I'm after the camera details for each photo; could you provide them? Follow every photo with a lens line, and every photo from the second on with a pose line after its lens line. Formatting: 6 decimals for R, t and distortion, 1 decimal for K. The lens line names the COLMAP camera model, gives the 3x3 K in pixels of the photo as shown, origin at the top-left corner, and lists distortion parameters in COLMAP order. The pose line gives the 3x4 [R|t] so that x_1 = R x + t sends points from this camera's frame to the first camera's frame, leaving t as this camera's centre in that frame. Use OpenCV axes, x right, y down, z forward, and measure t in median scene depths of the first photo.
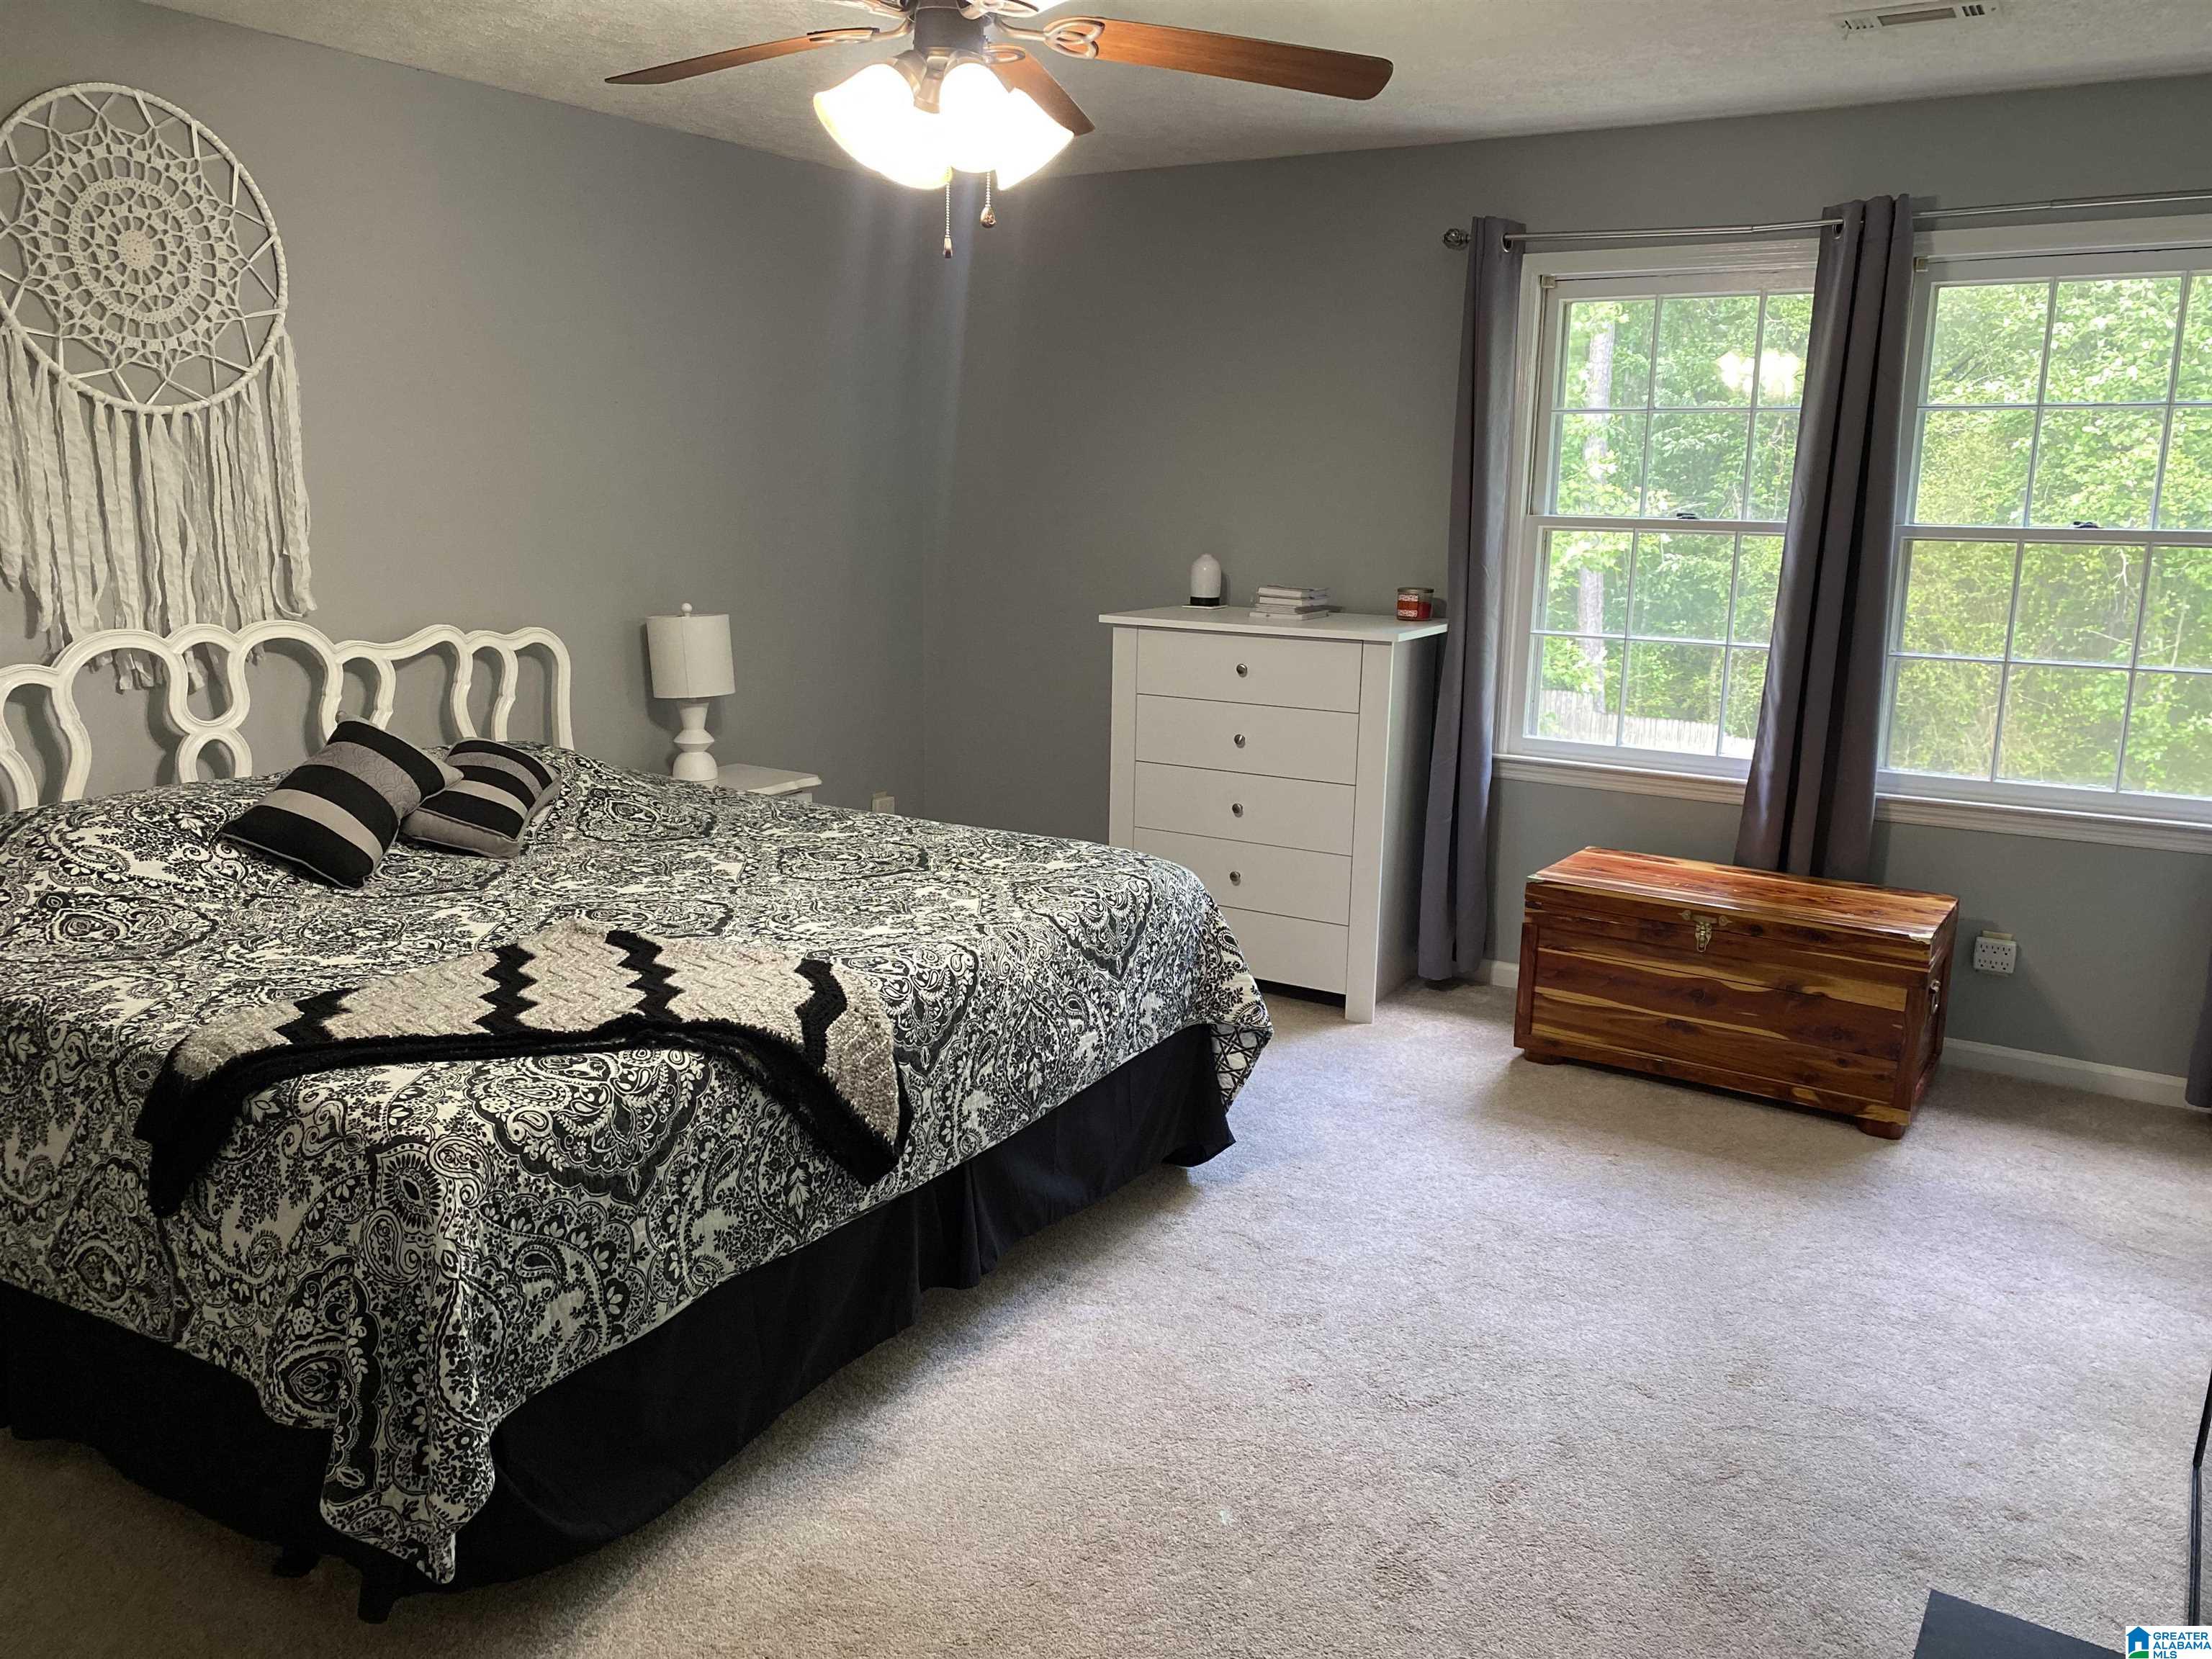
lens RADIAL K [[1680.5, 0, 1106.0], [0, 1680.5, 829.5], [0, 0, 1]] dist [0.005256, -0.025607]
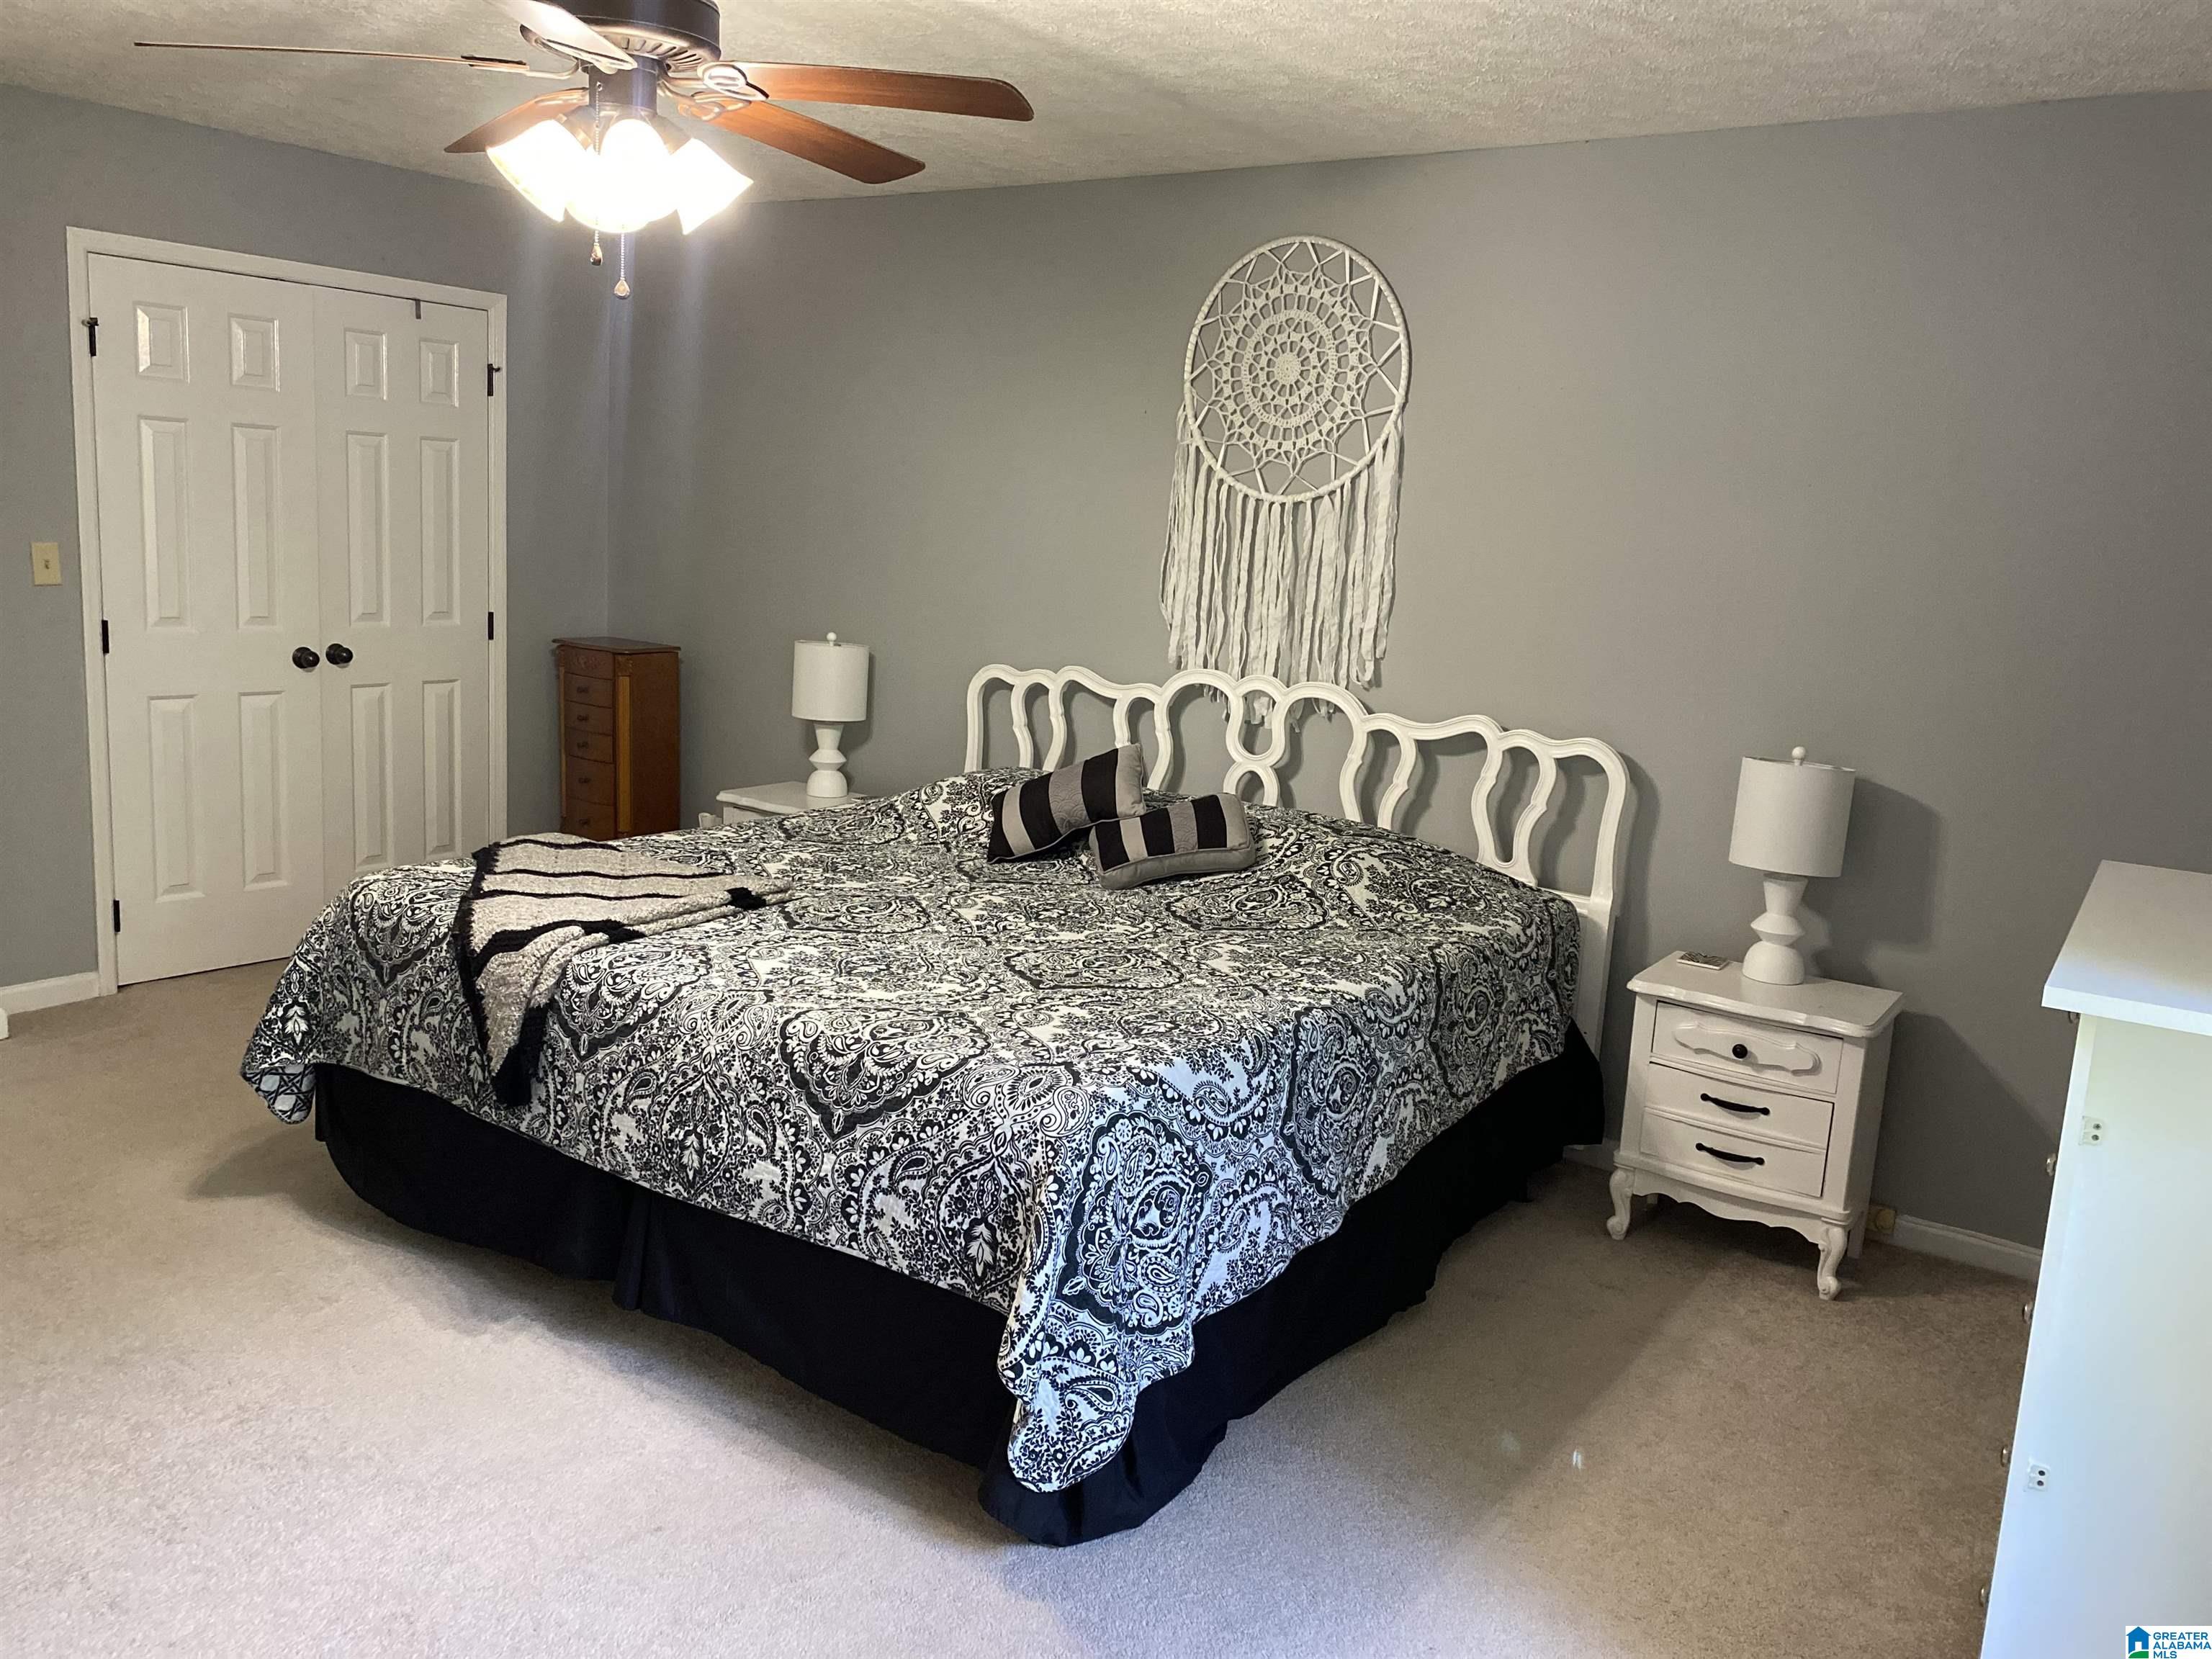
lens RADIAL K [[1680.5, 0, 1106.0], [0, 1680.5, 829.5], [0, 0, 1]] dist [0.005256, -0.025607]
pose [[-0.055791, 0.153858, -0.986517, 0.711823], [-0.258723, 0.952079, 0.163119, -0.199767], [0.964339, 0.264336, -0.013311, 1.017022]]
